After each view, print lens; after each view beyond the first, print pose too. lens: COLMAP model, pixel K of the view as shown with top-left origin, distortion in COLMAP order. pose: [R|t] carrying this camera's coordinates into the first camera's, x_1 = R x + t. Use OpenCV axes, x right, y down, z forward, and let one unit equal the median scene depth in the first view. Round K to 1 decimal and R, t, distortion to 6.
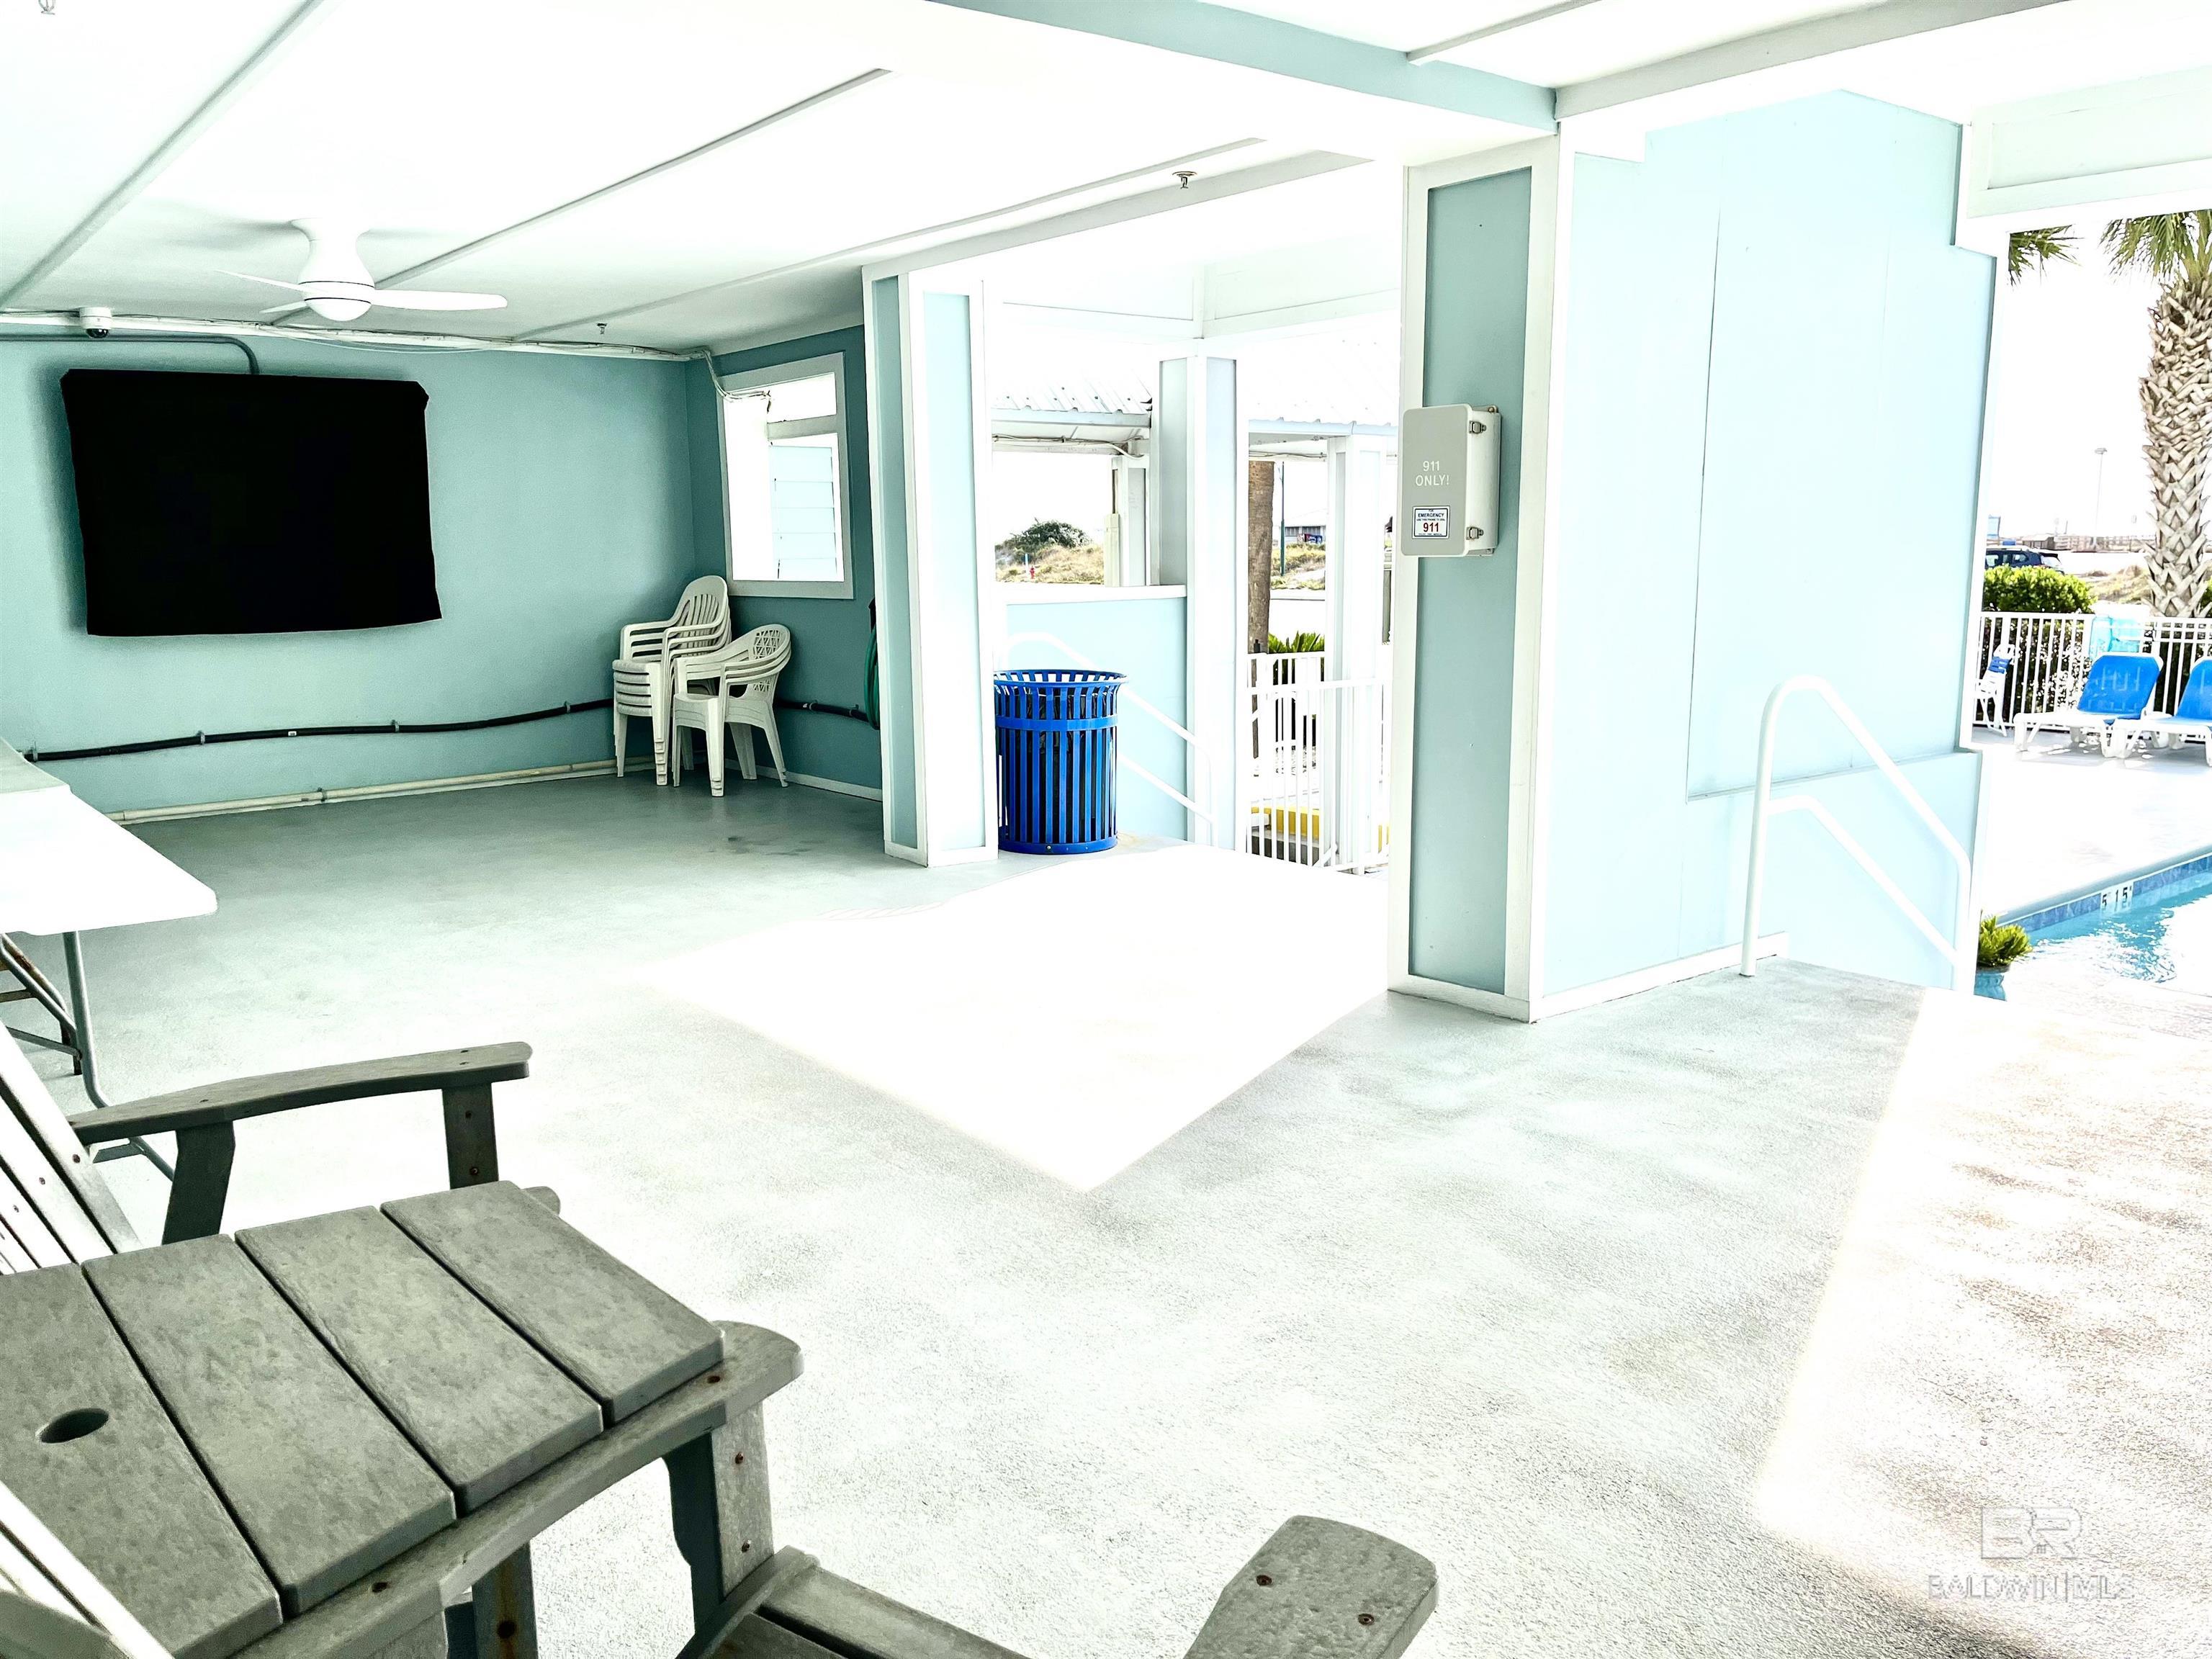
lens RADIAL K [[1666.8, 0, 1106.0], [0, 1666.8, 829.5], [0, 0, 1]] dist [0.073231, -0.112077]
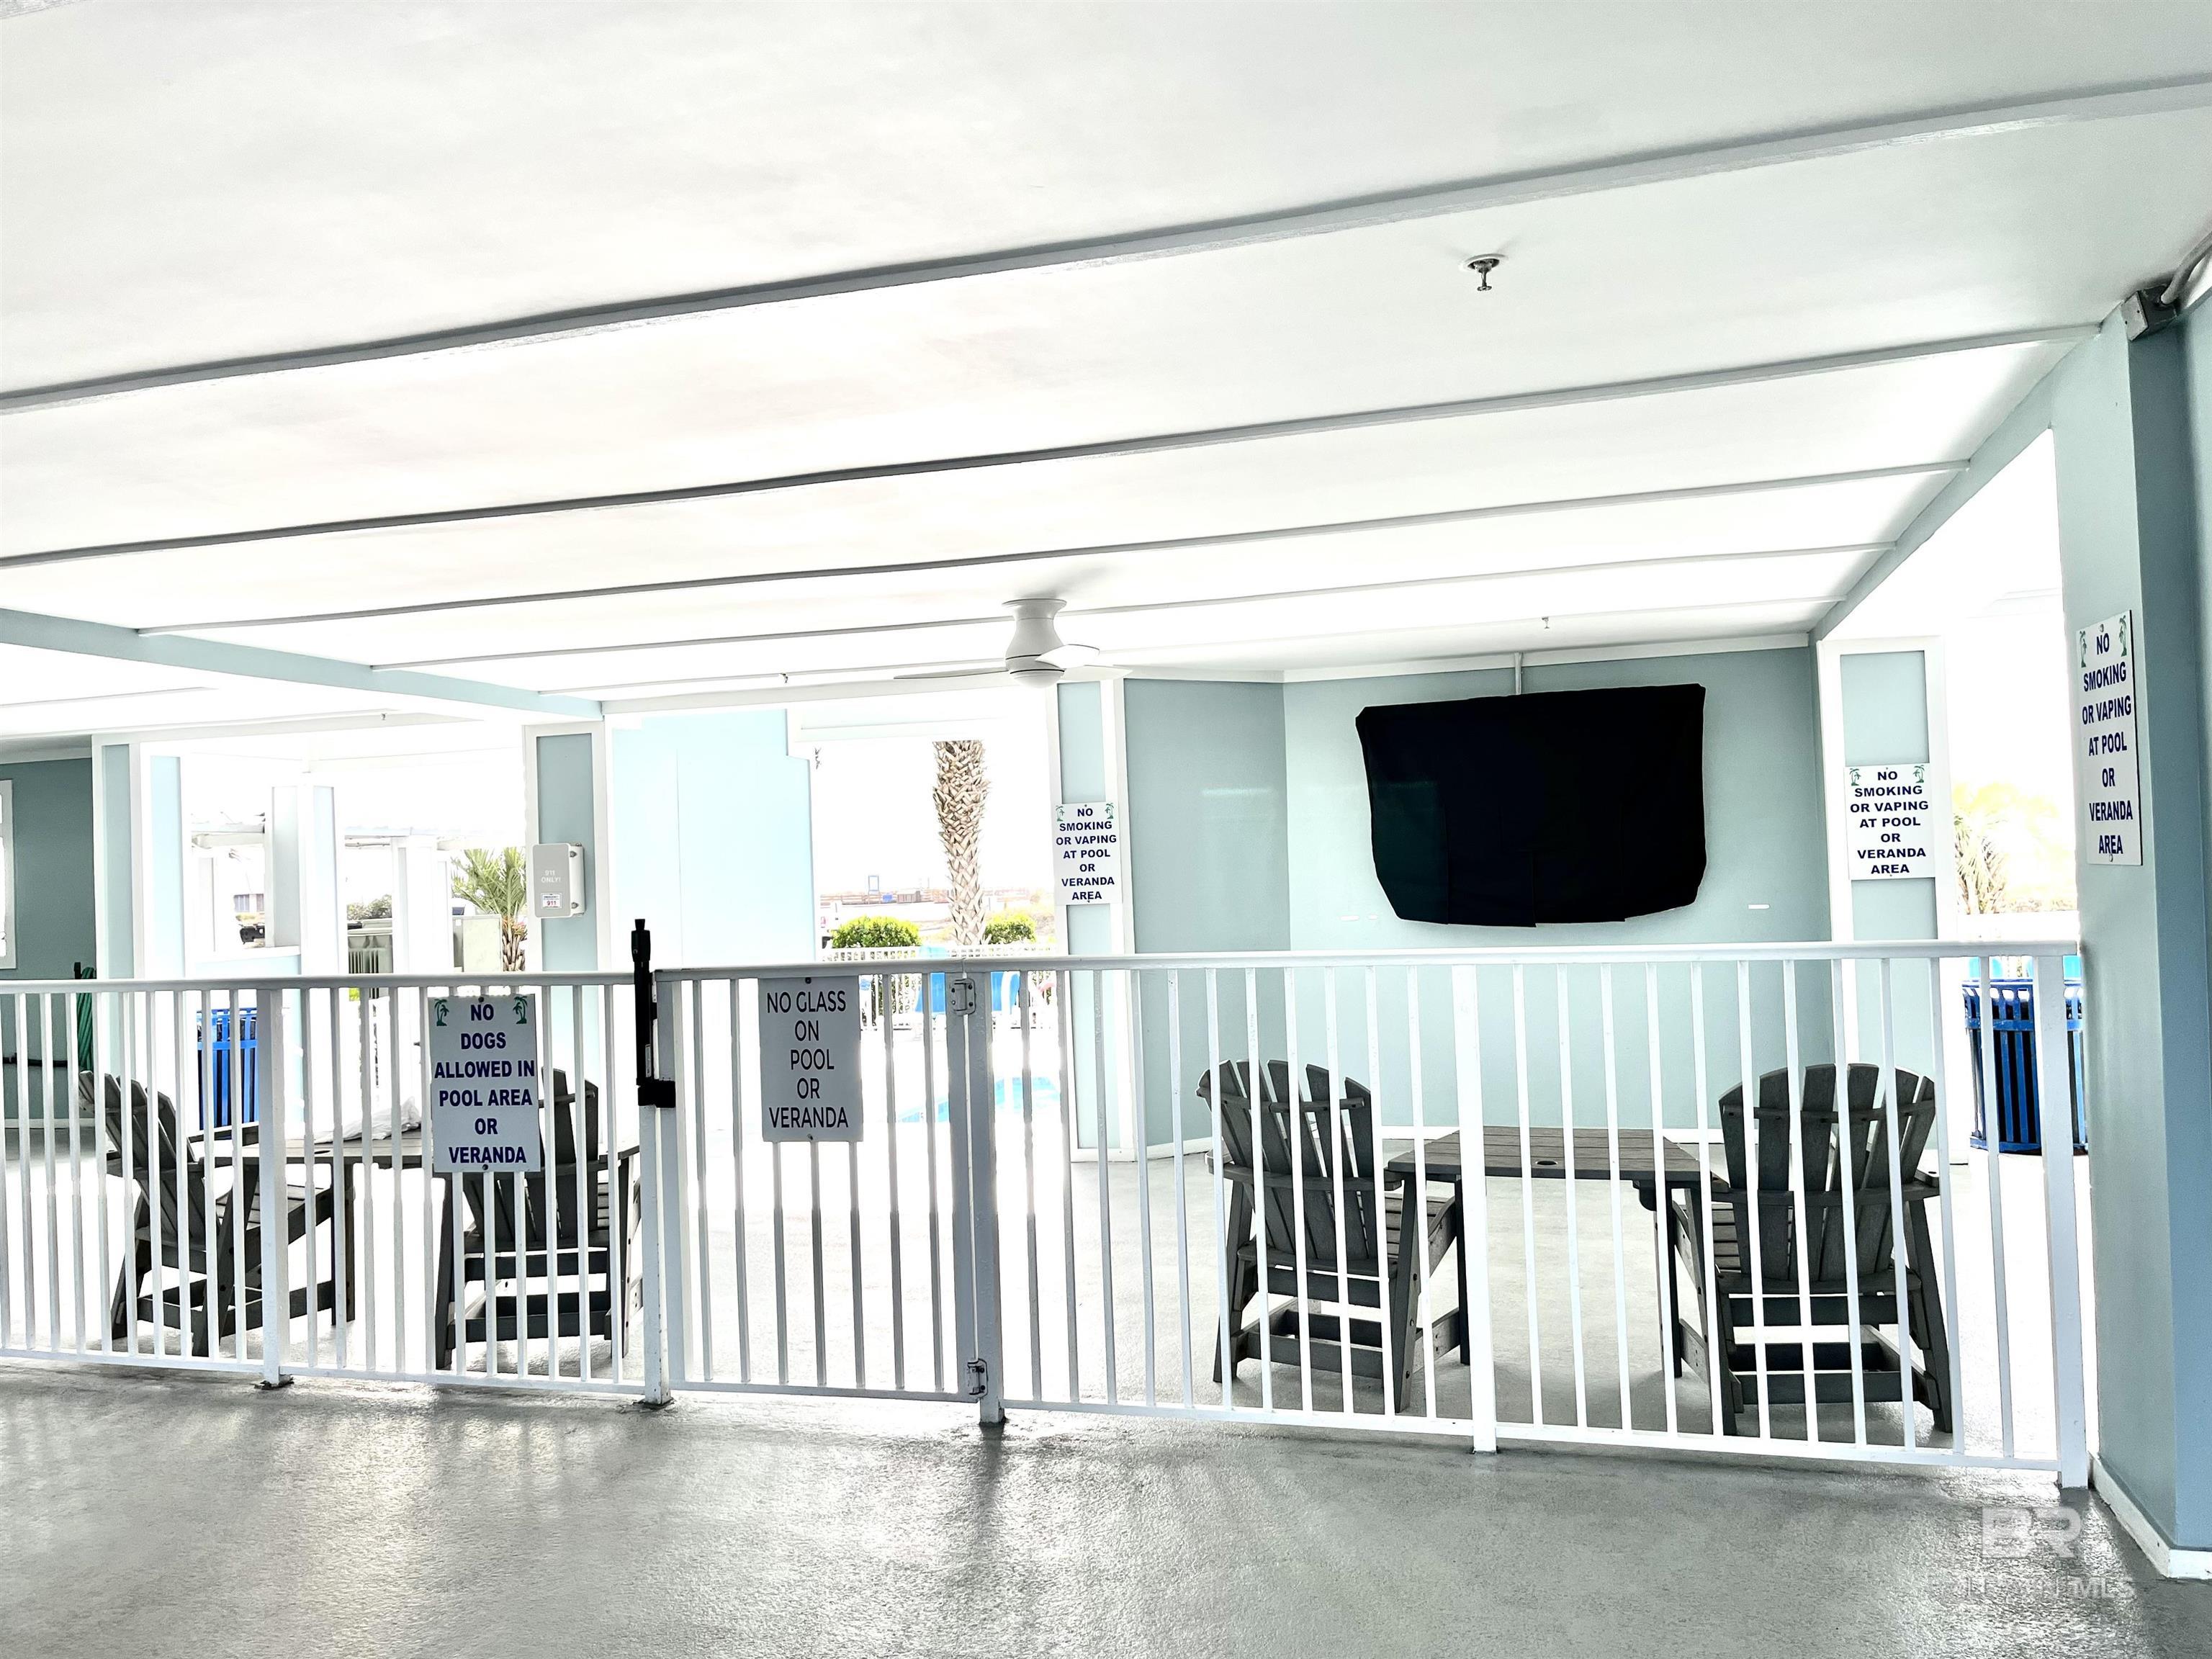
lens RADIAL K [[1666.8, 0, 1106.0], [0, 1666.8, 829.5], [0, 0, 1]] dist [0.073231, -0.112077]
pose [[0.817509, -0.001310, 0.575914, -0.204201], [0.123083, 0.977290, -0.172493, 0.077353], [-0.562610, 0.211900, 0.799105, -0.478830]]
